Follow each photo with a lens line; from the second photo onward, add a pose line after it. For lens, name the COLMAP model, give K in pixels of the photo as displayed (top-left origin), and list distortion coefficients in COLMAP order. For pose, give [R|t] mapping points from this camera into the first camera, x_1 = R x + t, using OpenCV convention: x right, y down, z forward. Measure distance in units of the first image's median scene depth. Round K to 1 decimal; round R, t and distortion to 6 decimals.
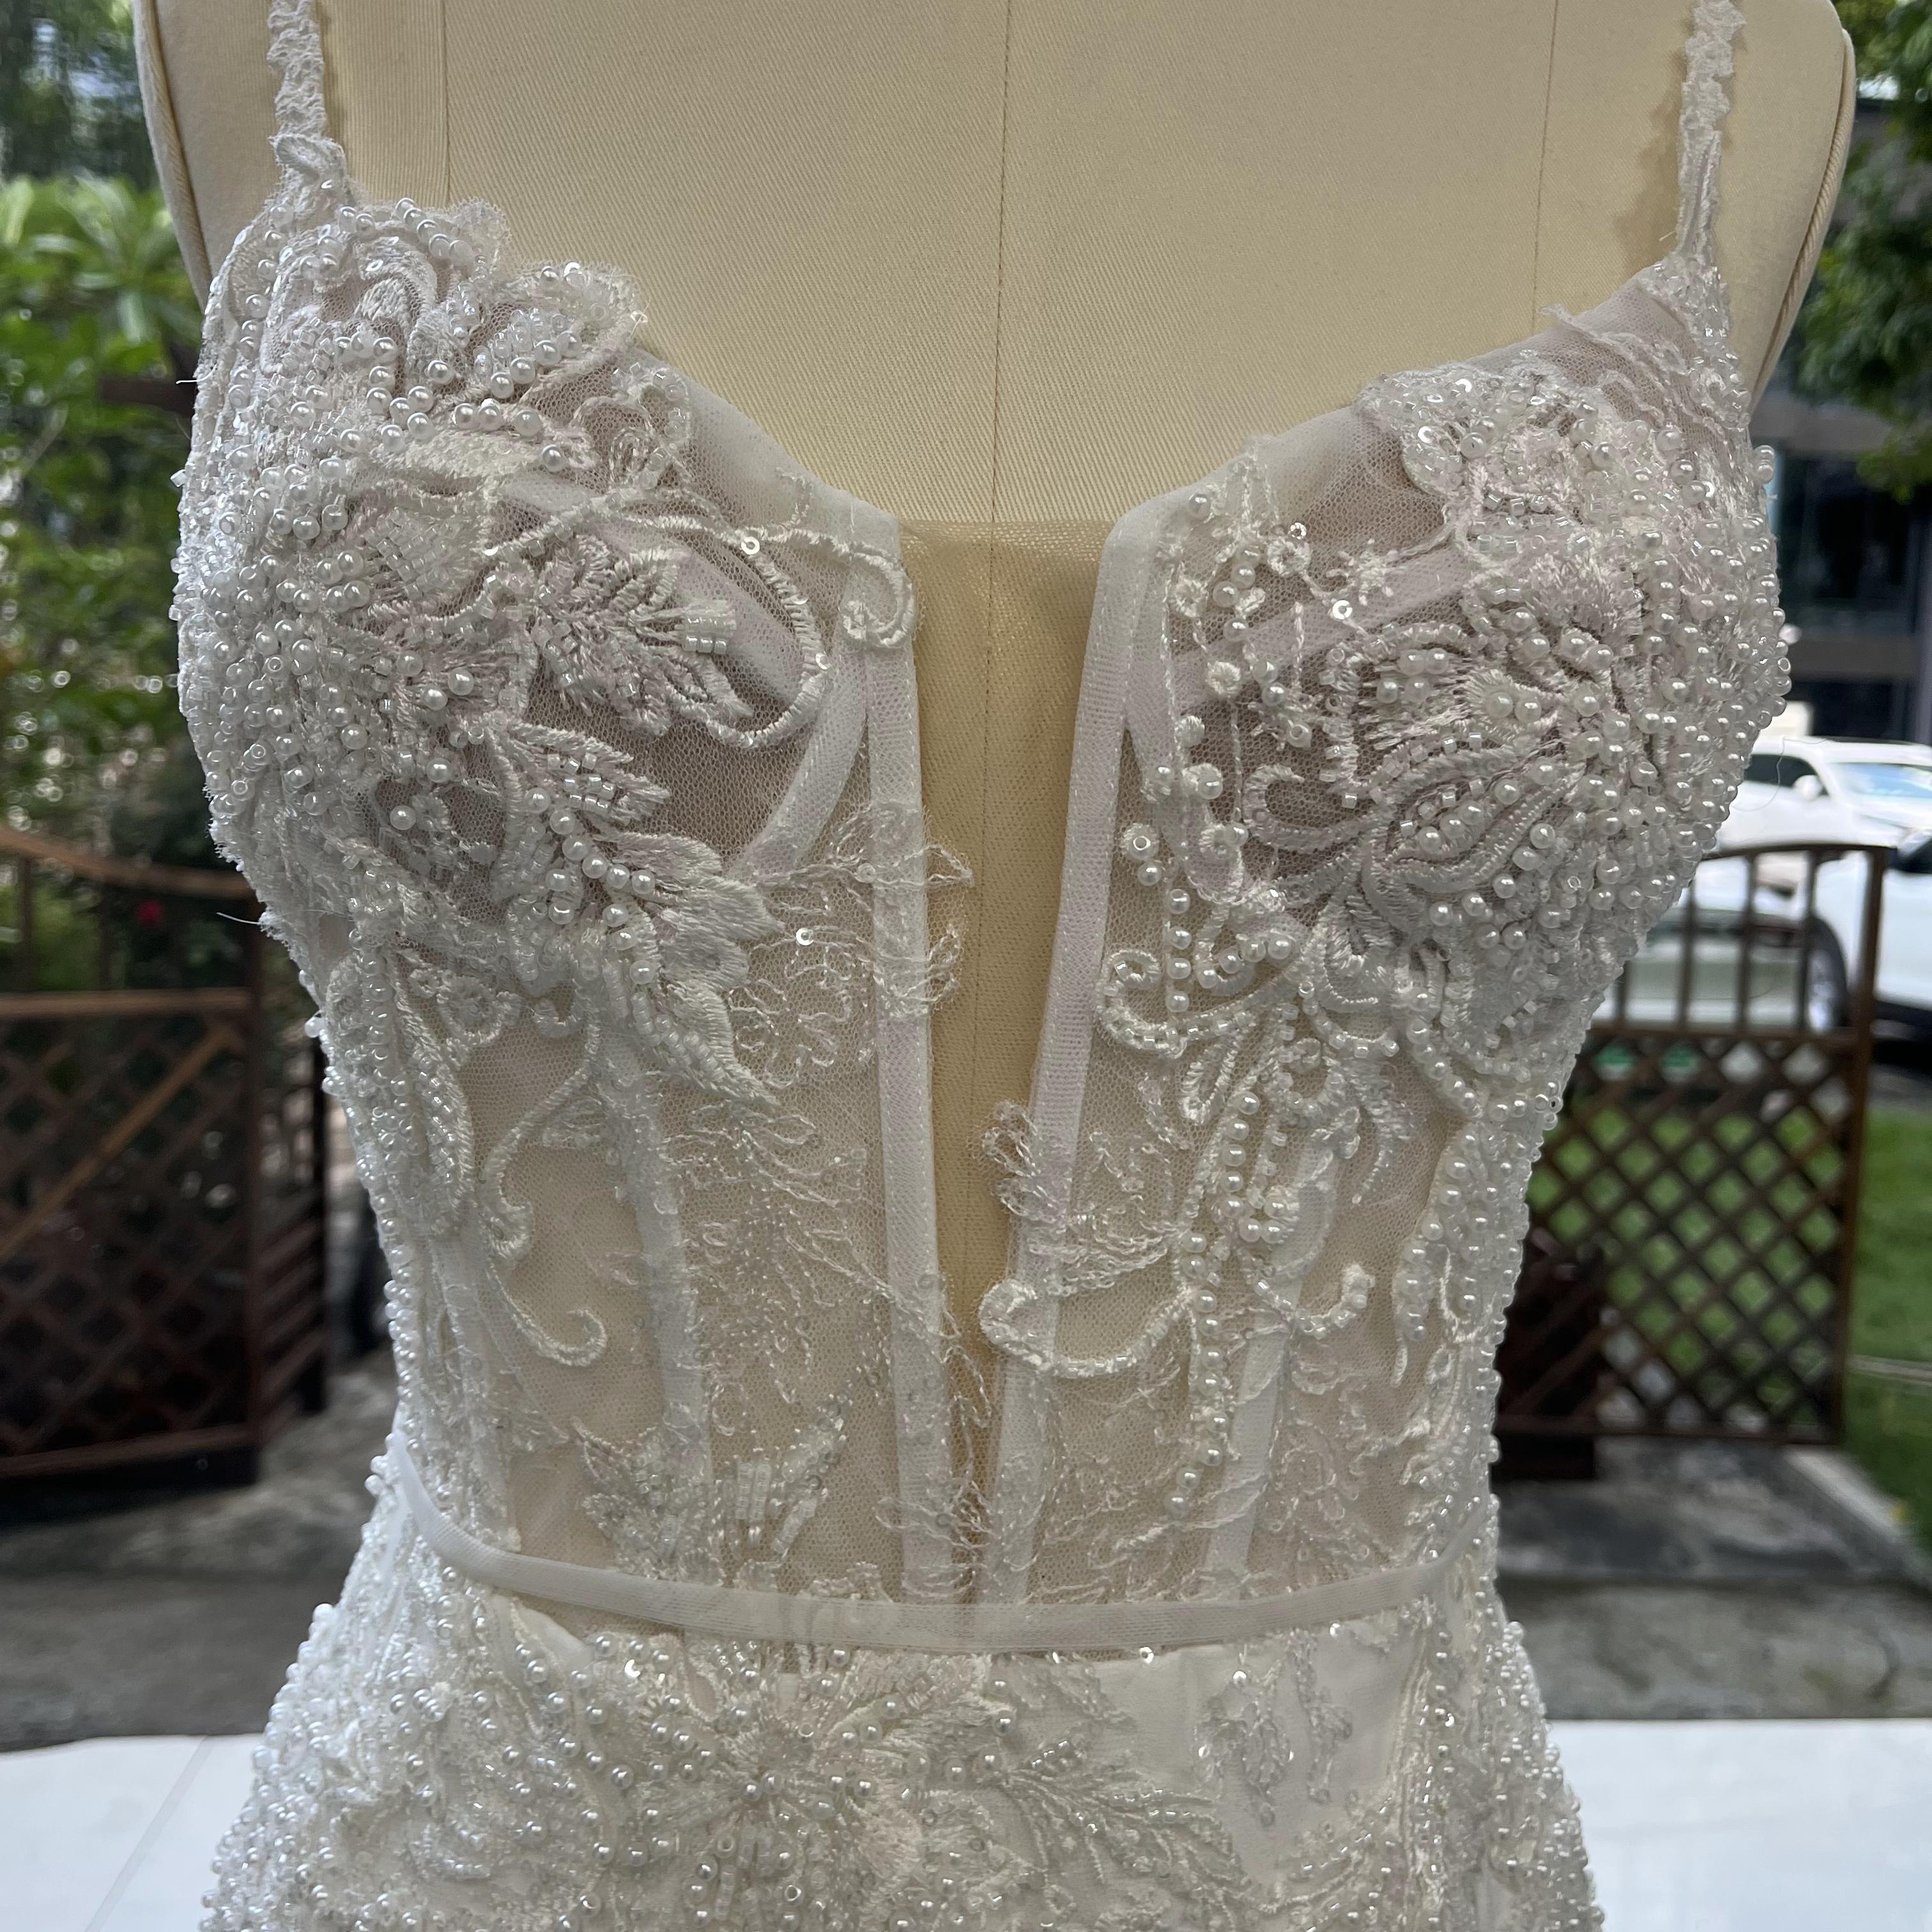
lens RADIAL K [[1994.0, 0, 977.2], [0, 1994.0, 971.5], [0, 0, 1]] dist [0.019576, 0.008297]
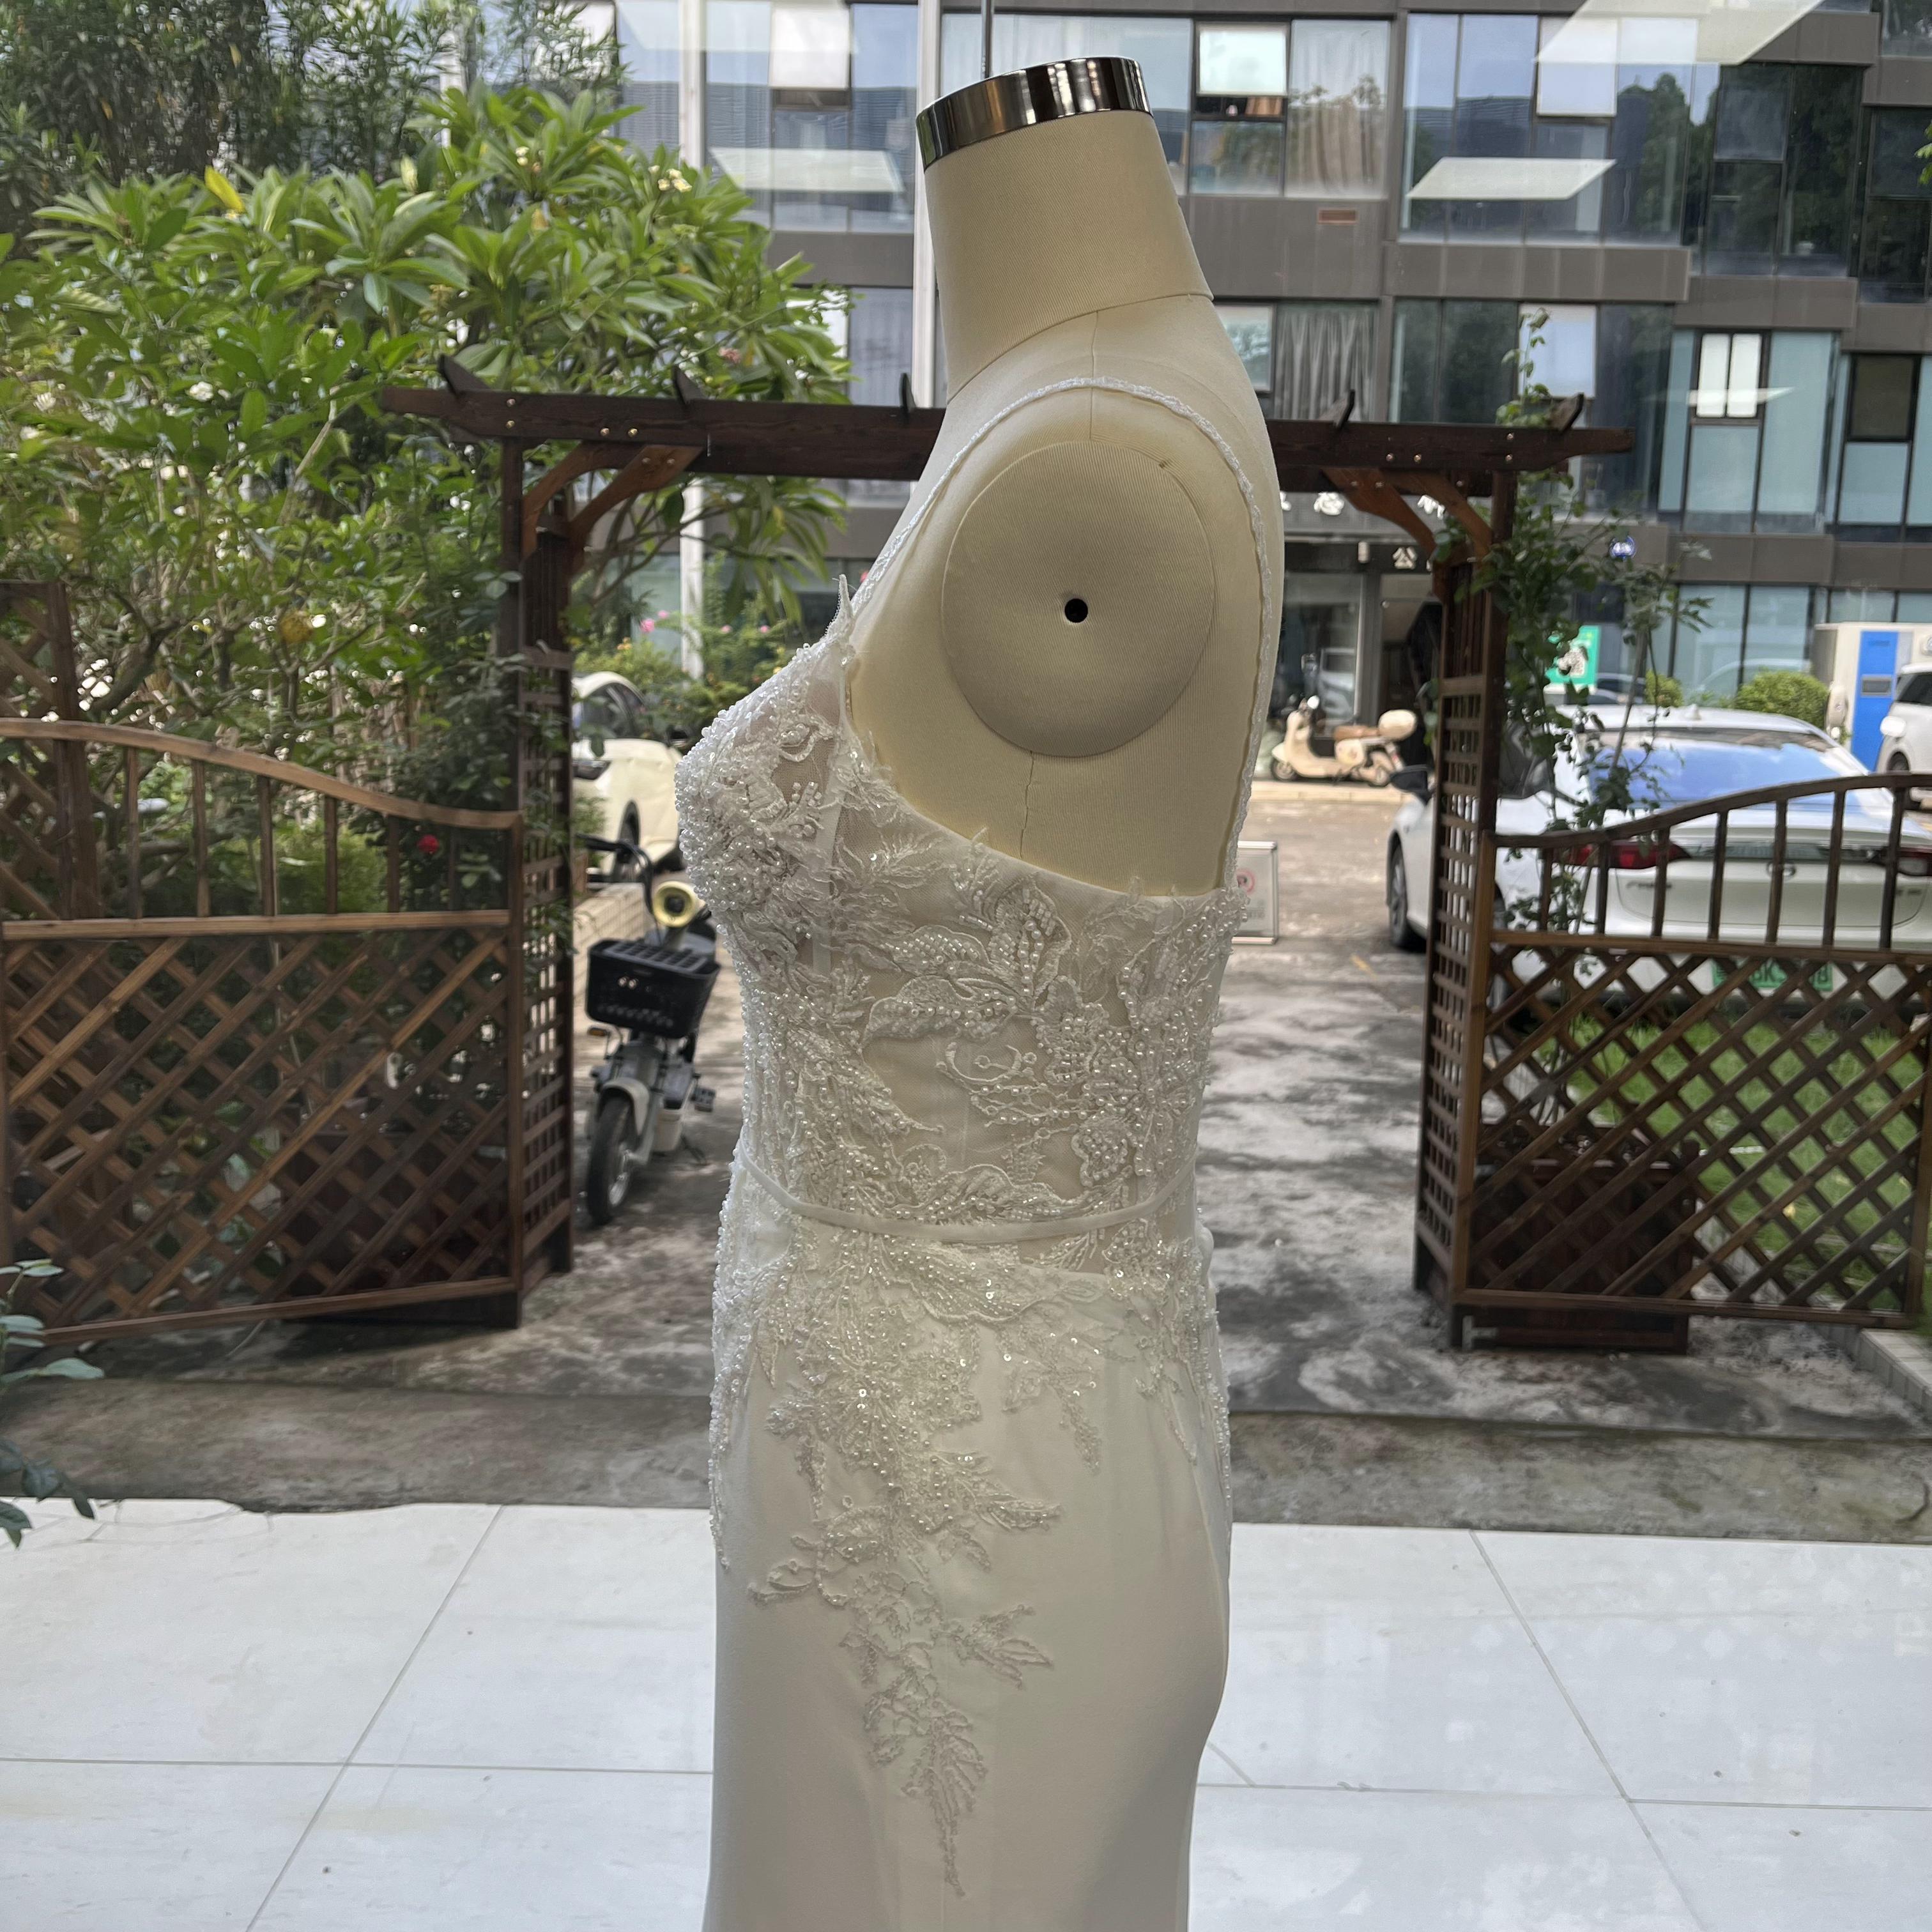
lens RADIAL K [[1968.0, 0, 979.4], [0, 1968.0, 951.6], [0, 0, 1]] dist [0.043519, -0.037286]
pose [[0.996067, 0.004030, -0.088512, 0.154688], [-0.001554, 0.999606, 0.028028, 0.010969], [0.088590, -0.027780, 0.995681, -1.385221]]
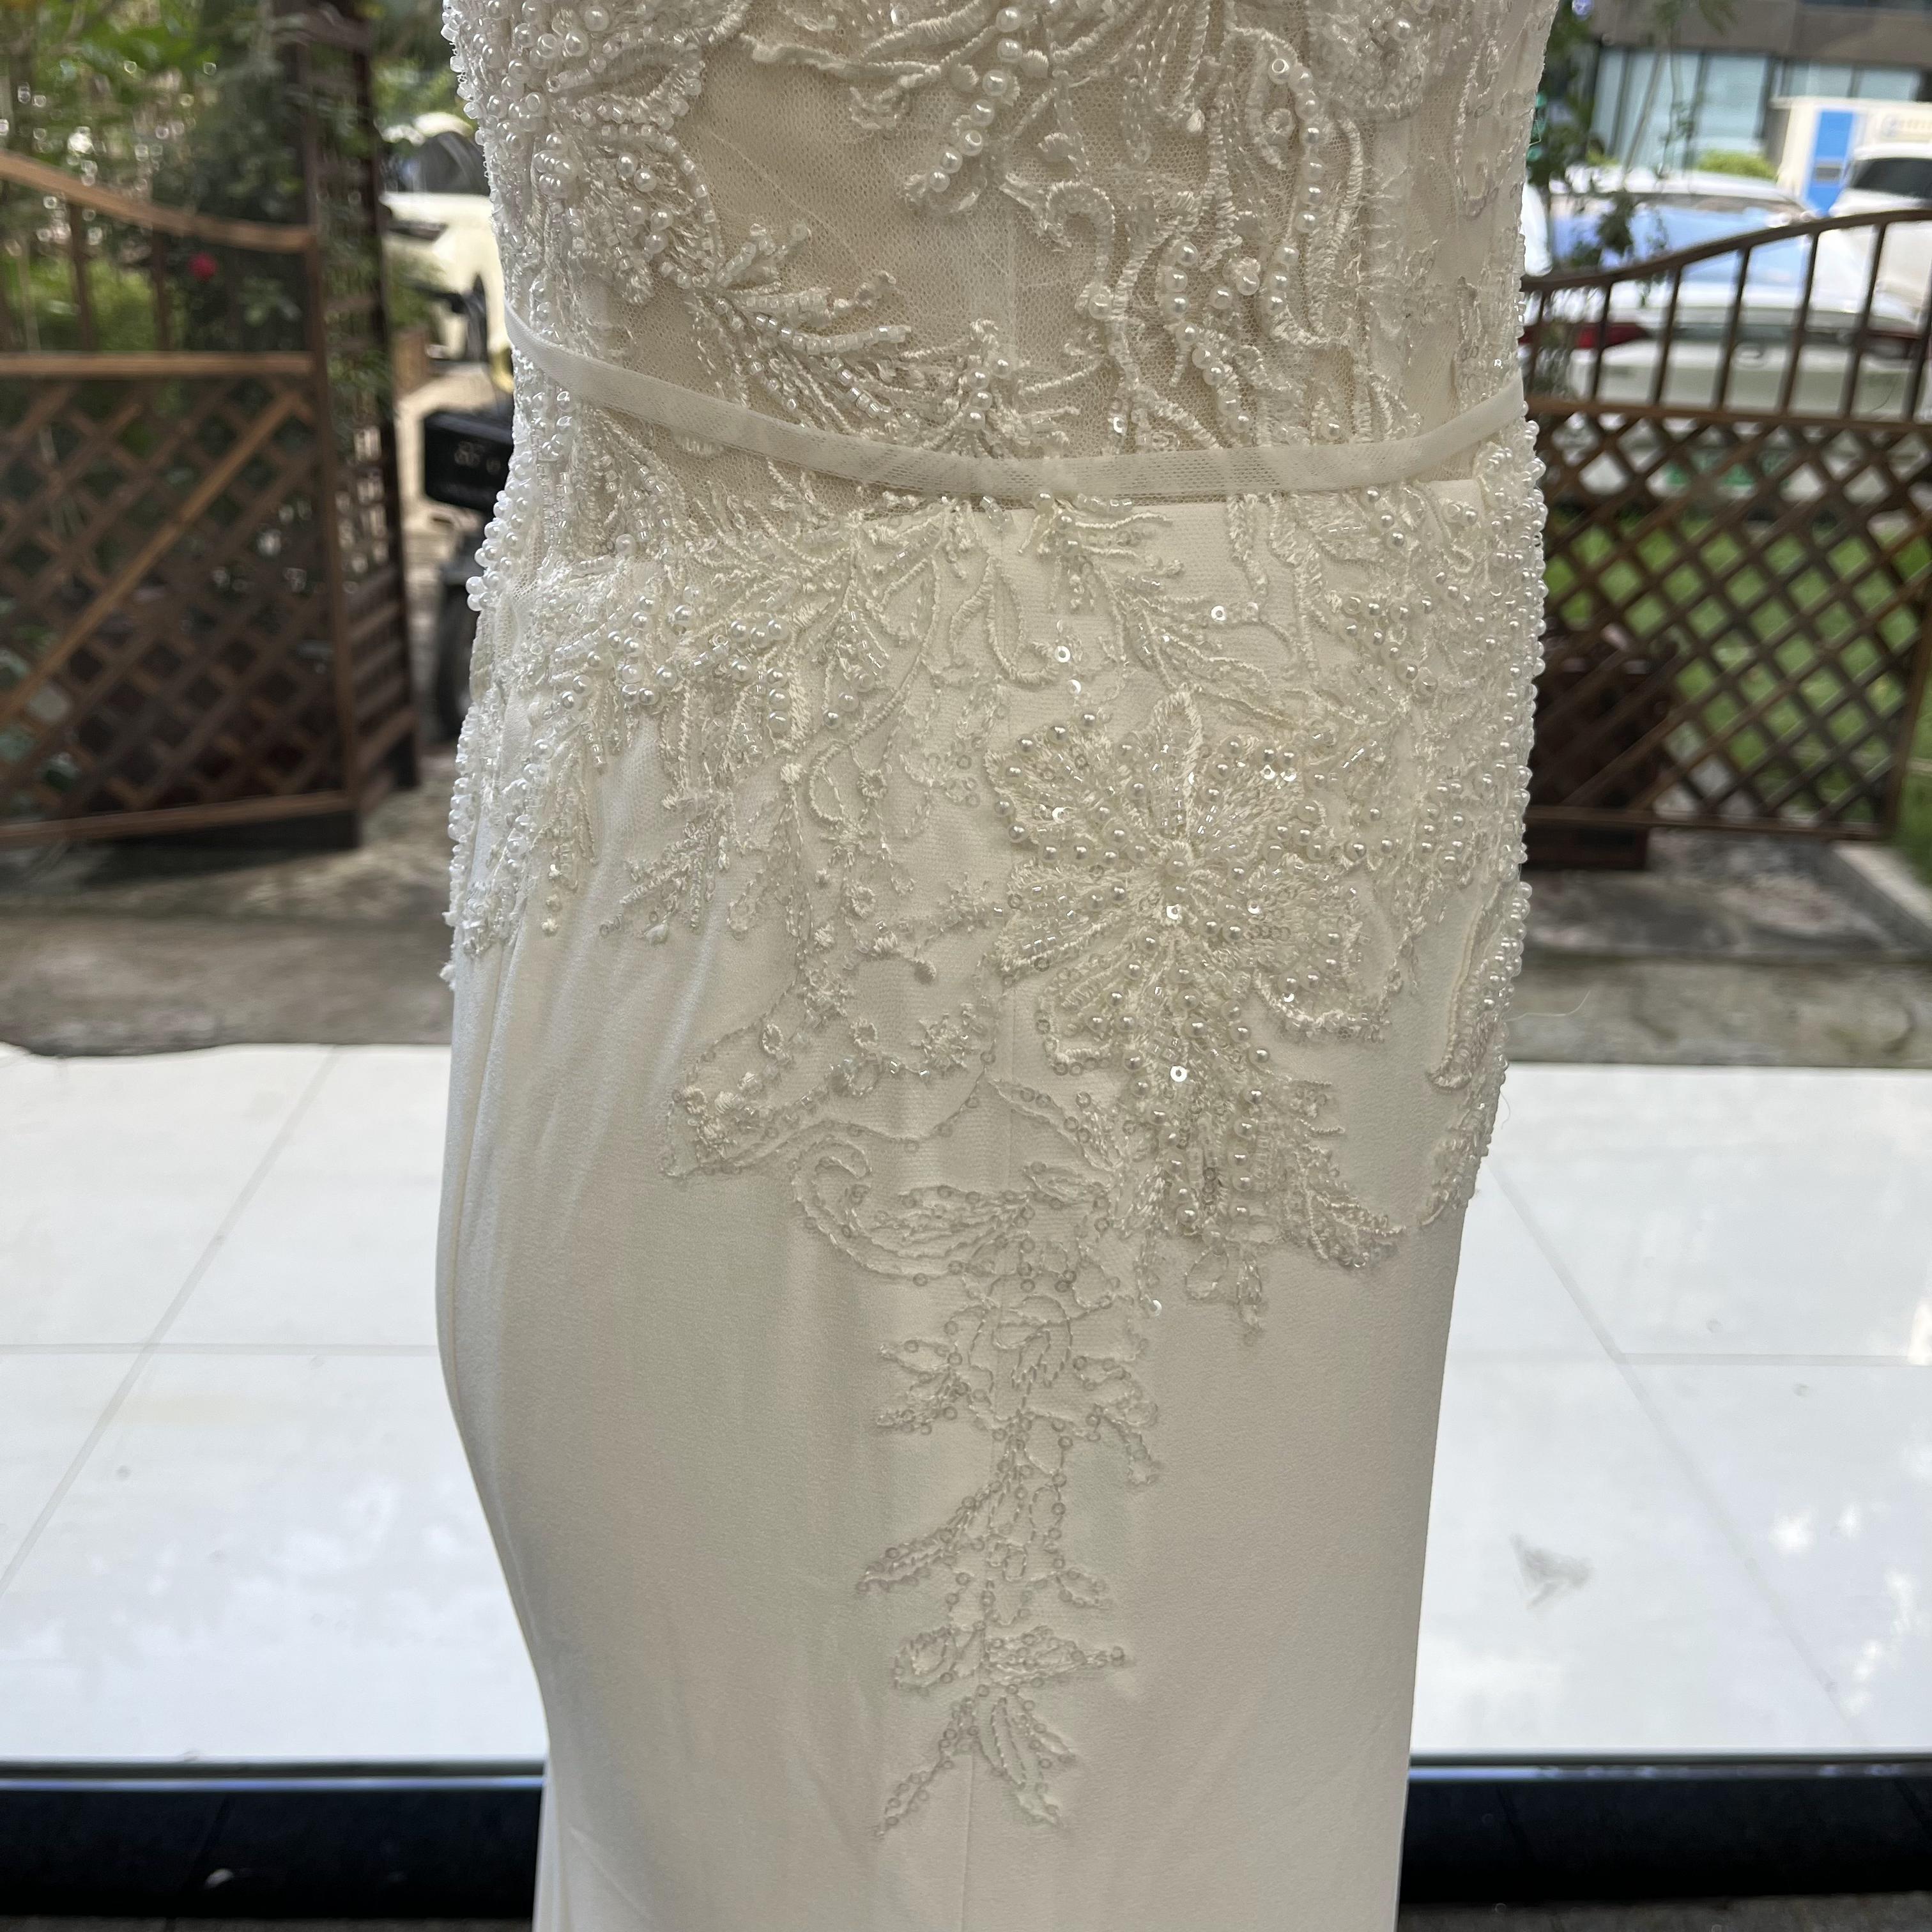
lens RADIAL K [[1987.2, 0, 989.3], [0, 1987.2, 959.8], [0, 0, 1]] dist [0.030393, -0.022412]
pose [[0.999498, 0.017918, -0.026123, -0.010277], [-0.010329, 0.963925, 0.265974, 0.318499], [0.029946, -0.265571, 0.963626, -0.132305]]
